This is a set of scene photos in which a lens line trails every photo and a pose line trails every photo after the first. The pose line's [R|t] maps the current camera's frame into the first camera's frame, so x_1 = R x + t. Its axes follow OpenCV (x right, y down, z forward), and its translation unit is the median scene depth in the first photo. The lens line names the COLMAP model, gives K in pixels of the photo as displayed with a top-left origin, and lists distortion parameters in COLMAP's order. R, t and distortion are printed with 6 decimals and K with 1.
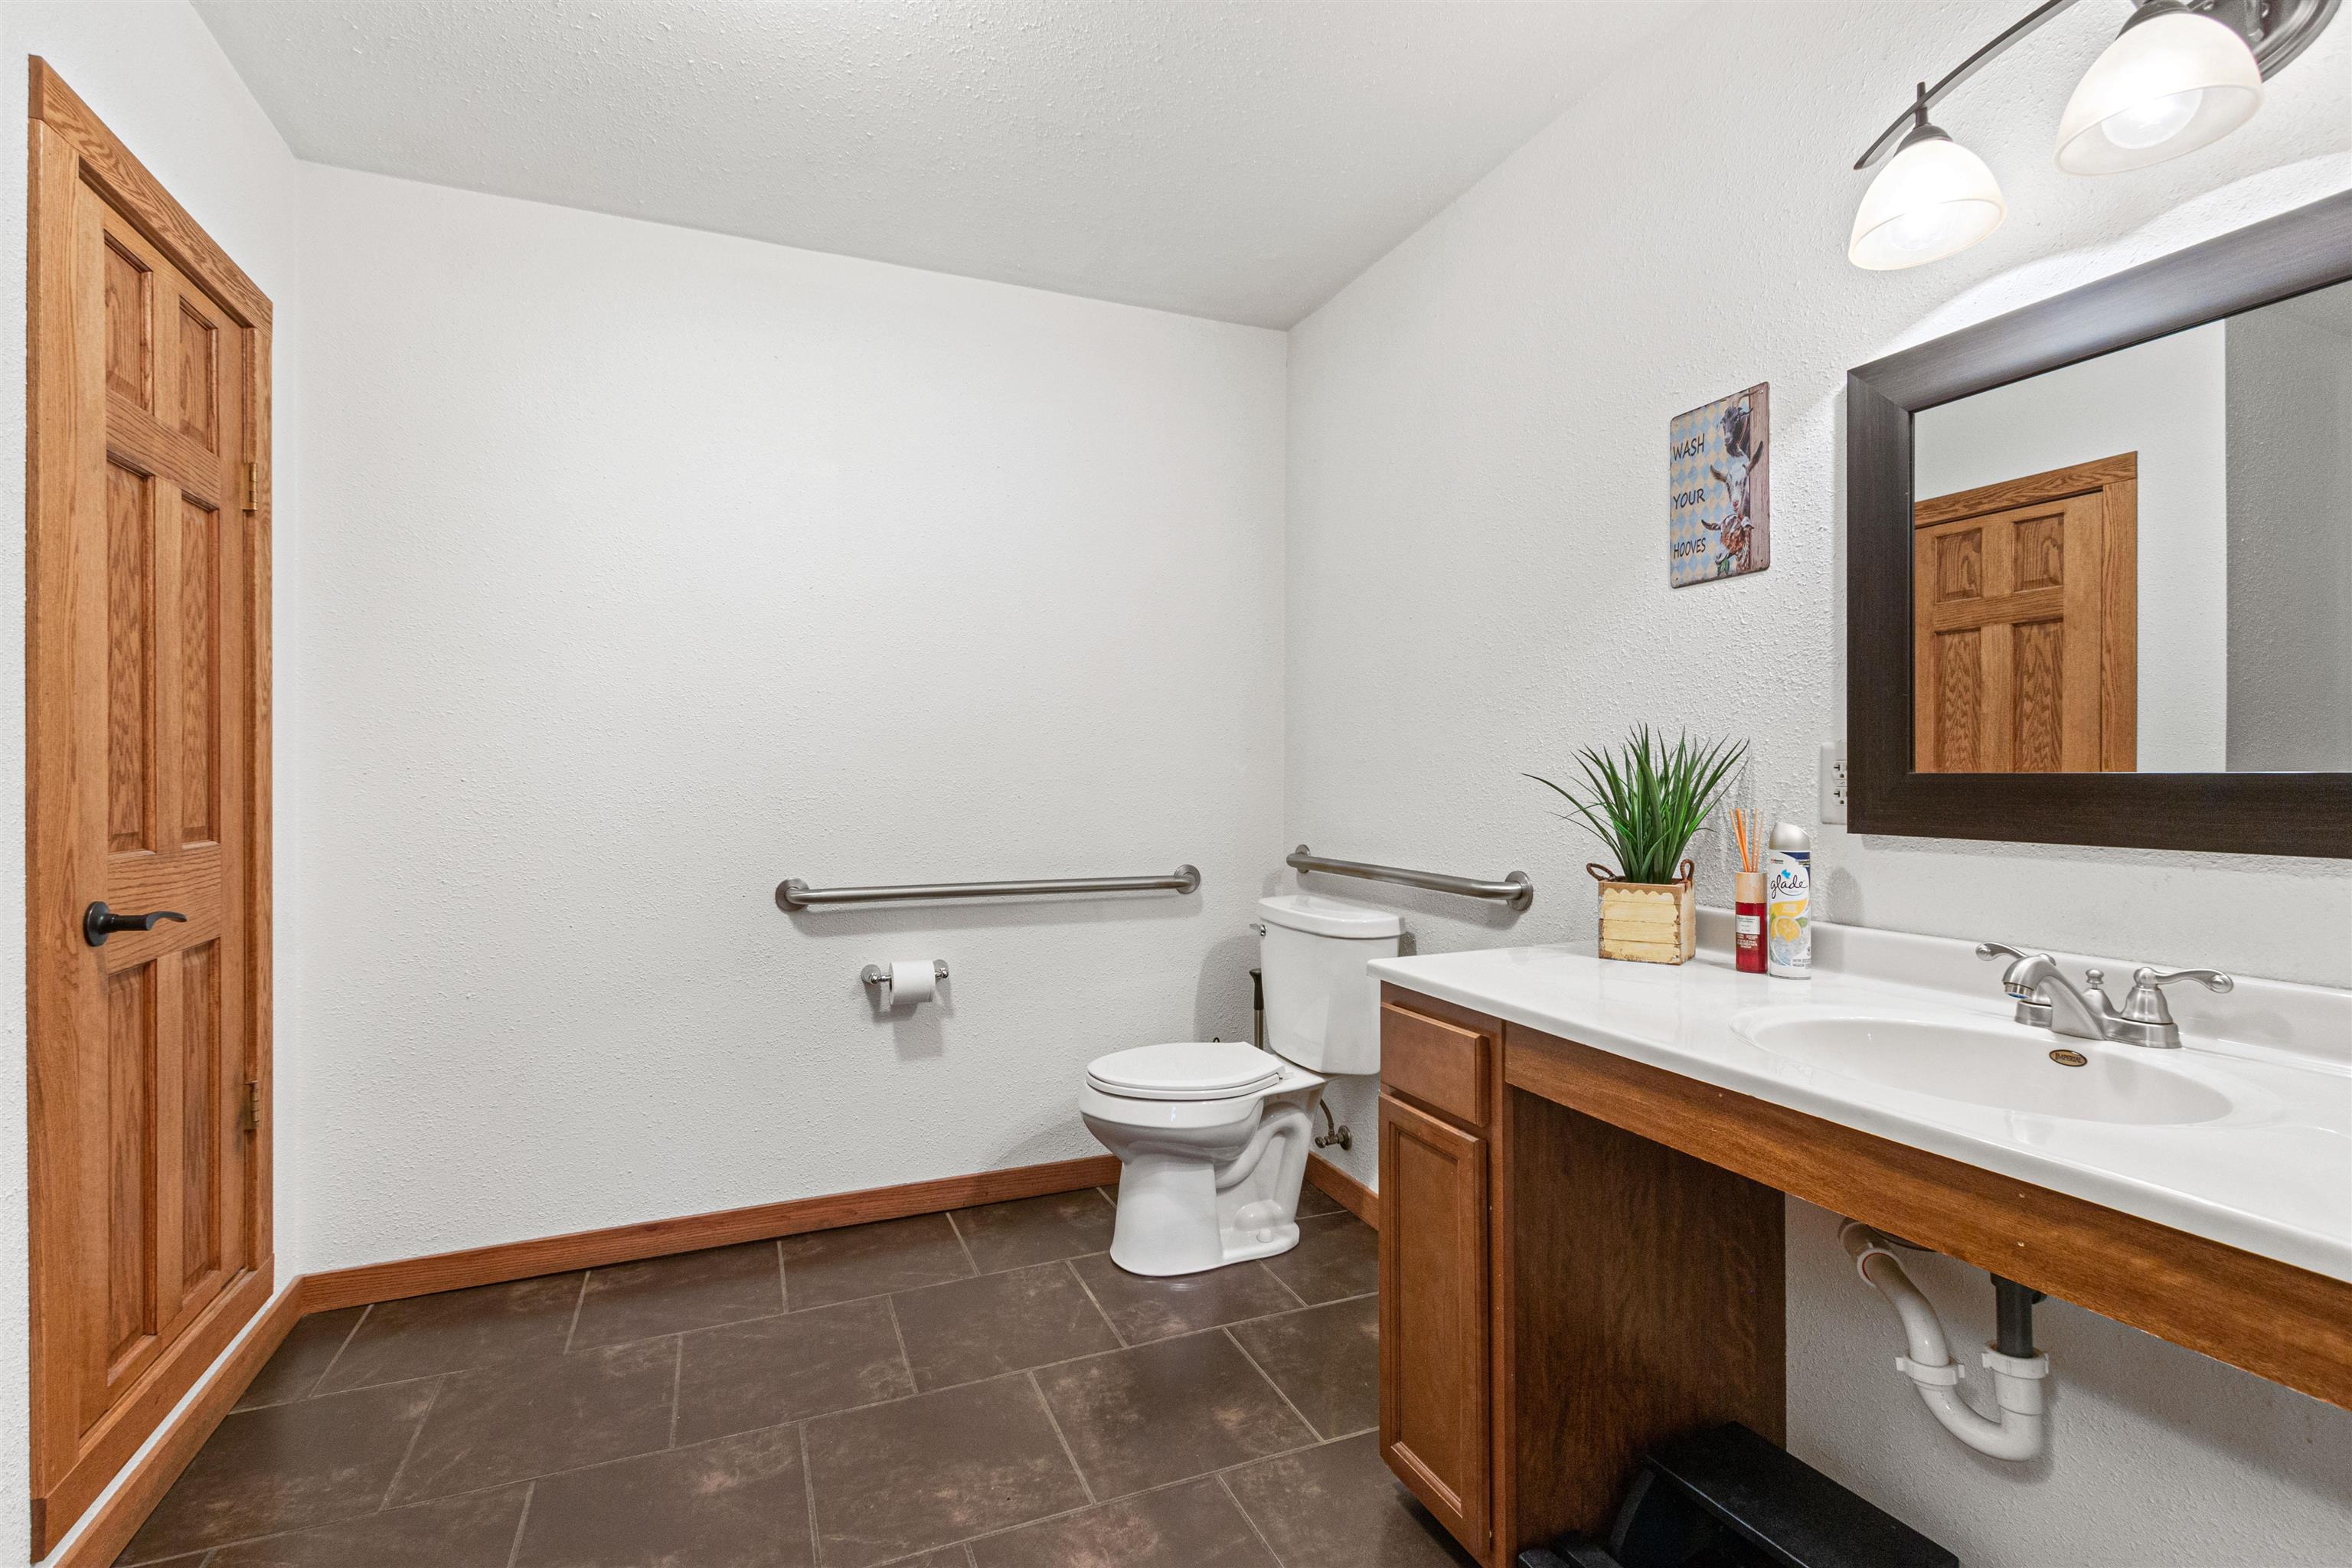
lens RADIAL K [[1101.4, 0, 1168.6], [0, 1101.4, 779.9], [0, 0, 1]] dist [0.003407, -0.000831]
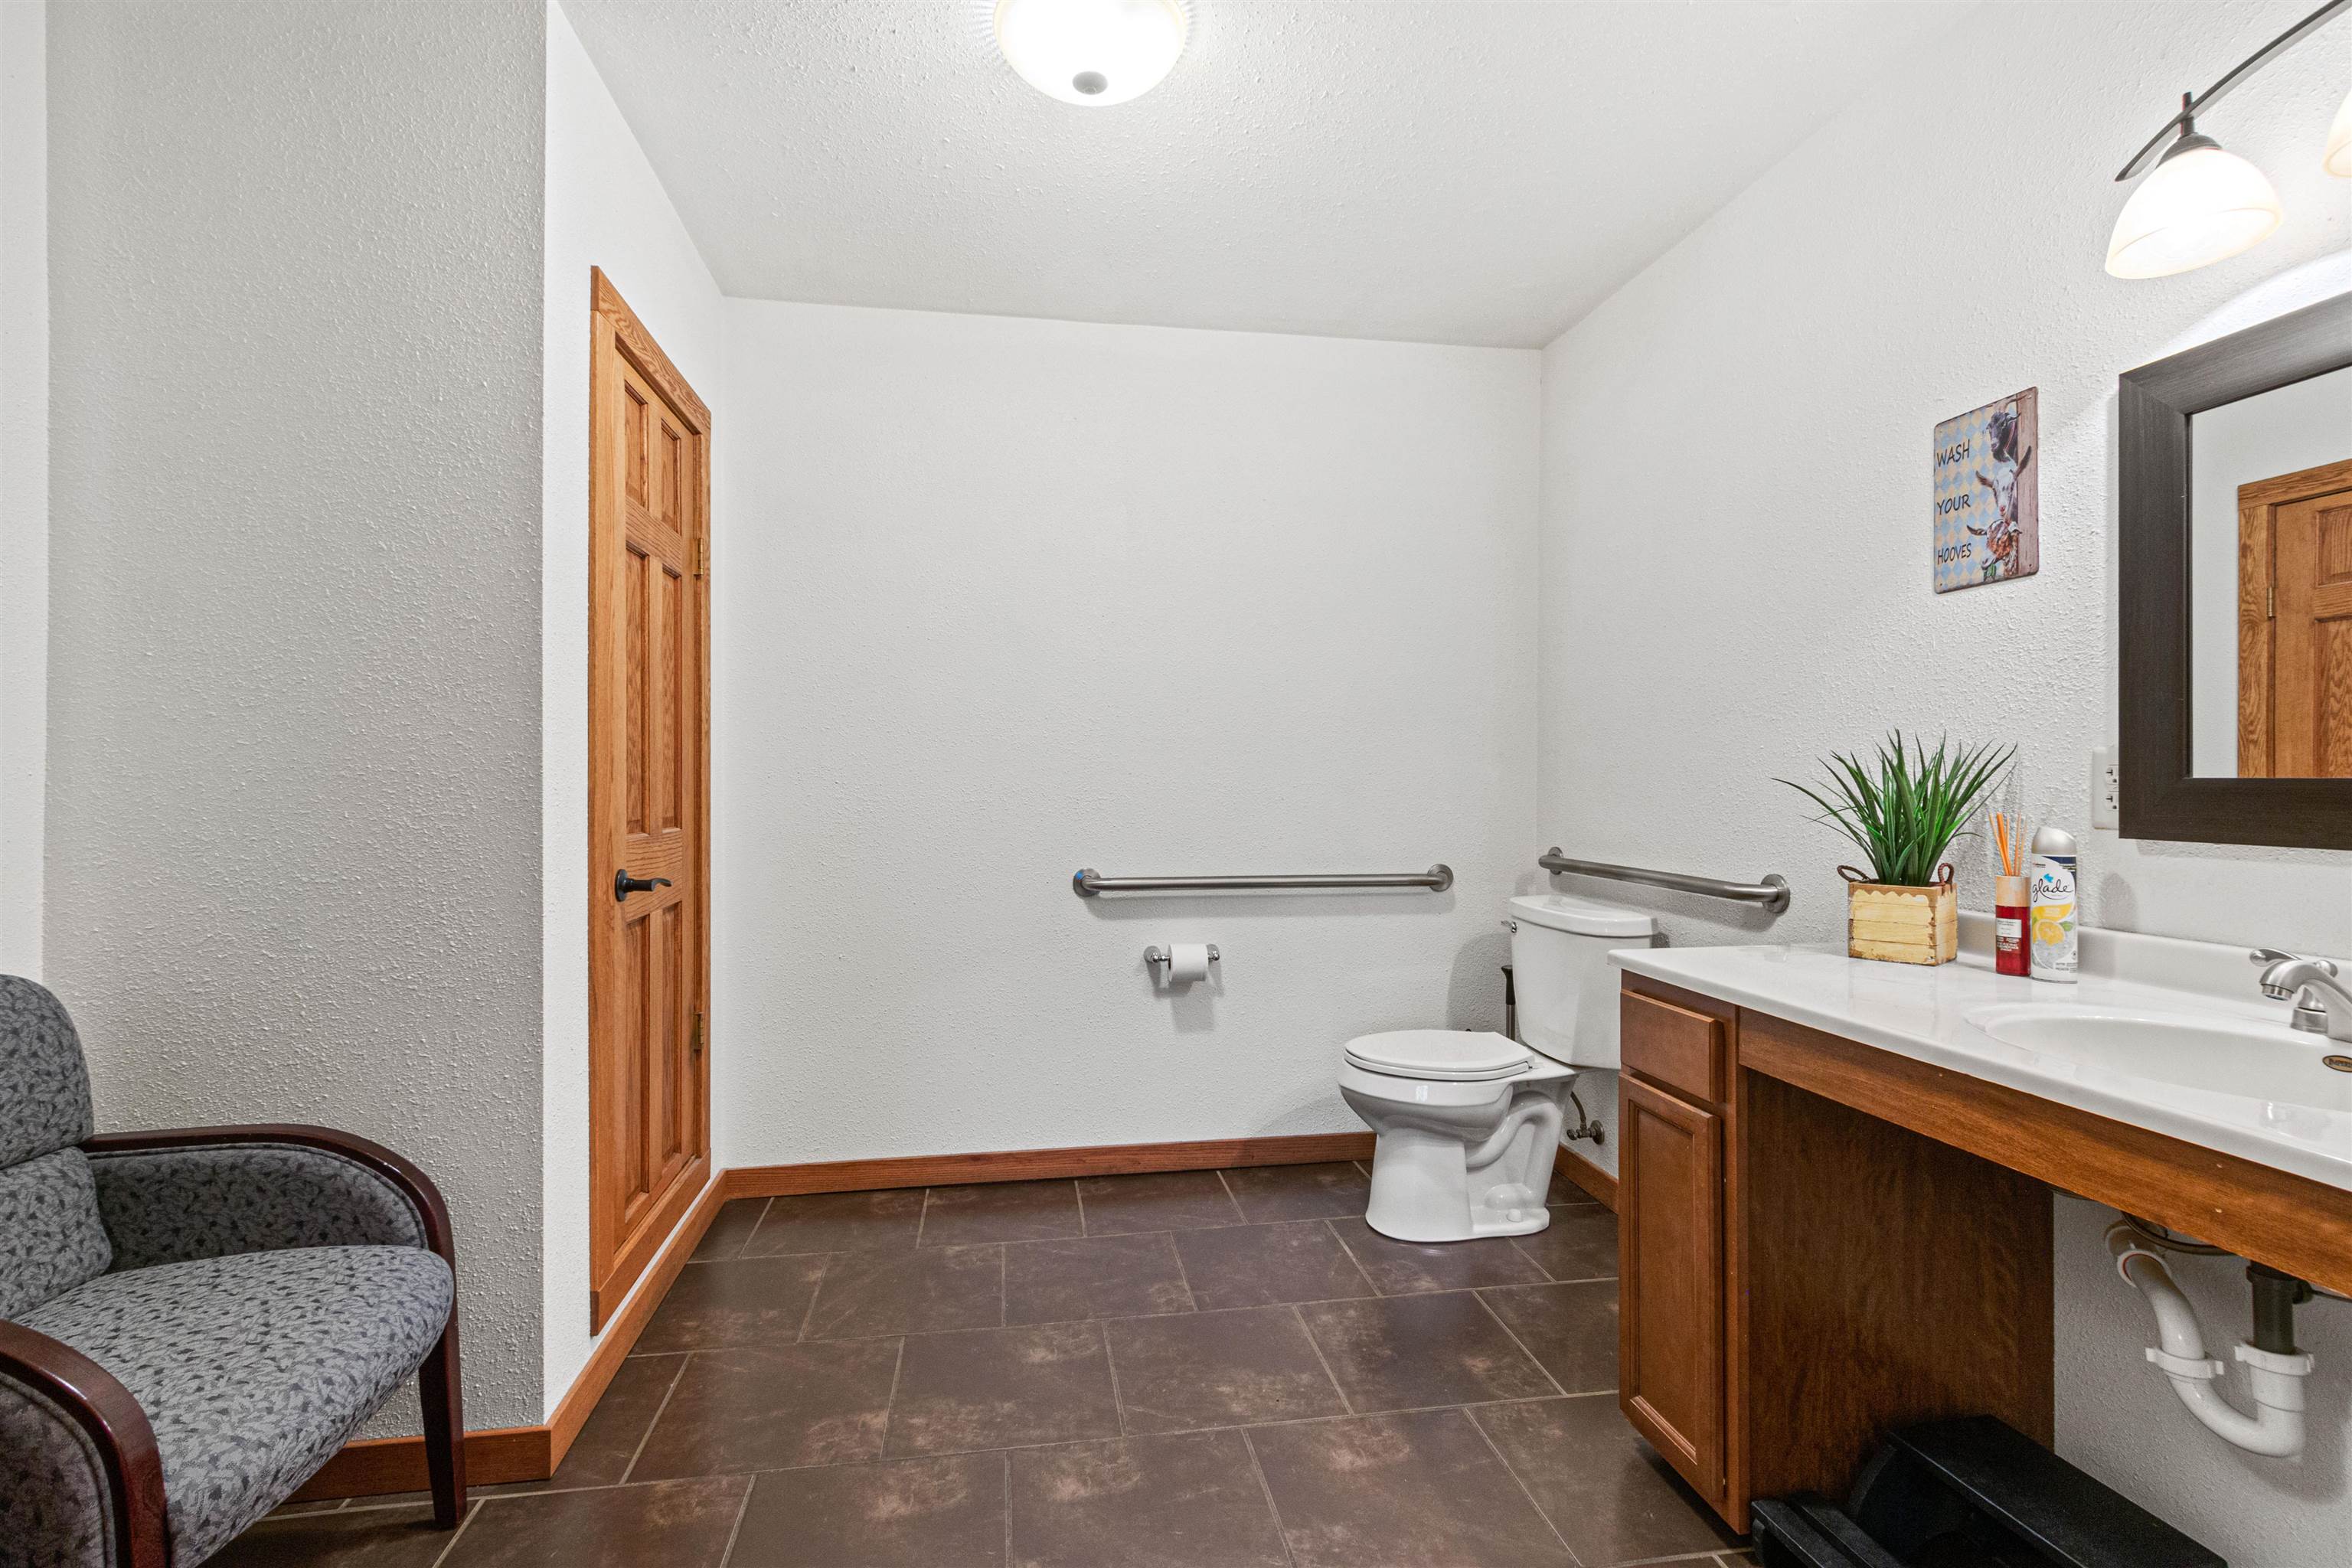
lens RADIAL K [[1101.4, 0, 1168.6], [0, 1101.4, 779.9], [0, 0, 1]] dist [0.003407, -0.000831]
pose [[0.973860, 0.001998, -0.227140, 0.005353], [-0.002955, 0.999988, -0.003875, 0.001803], [0.227129, 0.004445, 0.973854, -0.154952]]
